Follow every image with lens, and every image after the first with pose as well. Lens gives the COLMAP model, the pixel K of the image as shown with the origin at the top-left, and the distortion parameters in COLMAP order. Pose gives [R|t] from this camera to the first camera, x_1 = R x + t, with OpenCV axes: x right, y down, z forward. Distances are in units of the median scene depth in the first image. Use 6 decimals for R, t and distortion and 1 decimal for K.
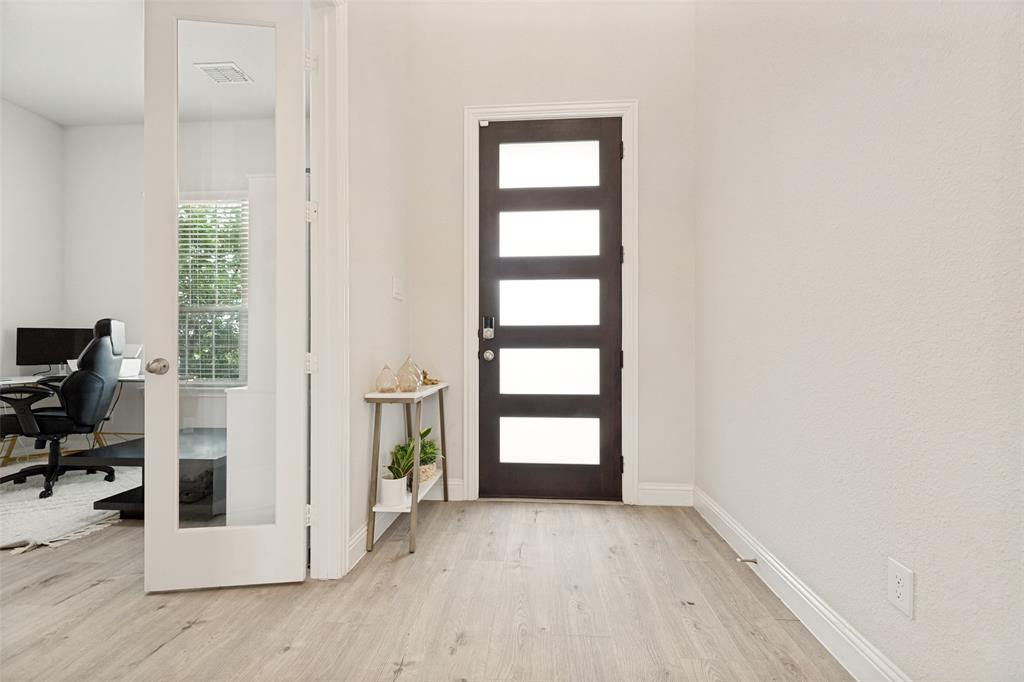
lens RADIAL K [[464.0, 0, 511.7], [0, 464.0, 339.7], [0, 0, 1]] dist [-0.000040, 0.002857]
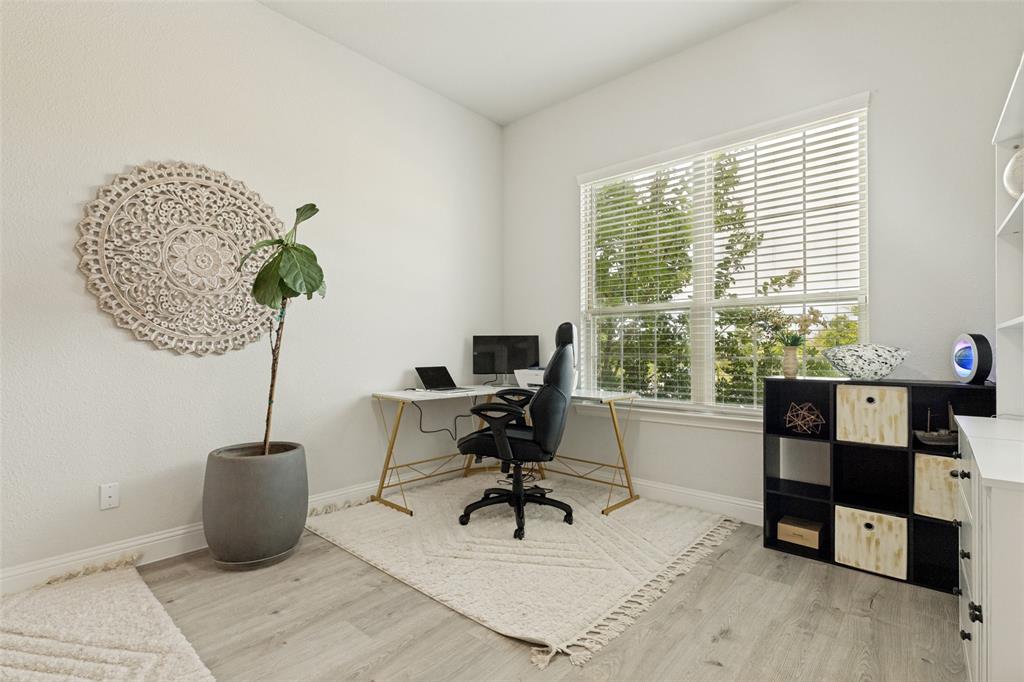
lens RADIAL K [[464.0, 0, 504.1], [0, 464.0, 345.4], [0, 0, 1]] dist [-0.000040, 0.002857]
pose [[0.801537, -0.000851, -0.597945, -0.472115], [-0.002723, 0.999983, -0.005073, -0.000218], [0.597939, 0.005695, 0.801521, 0.285083]]
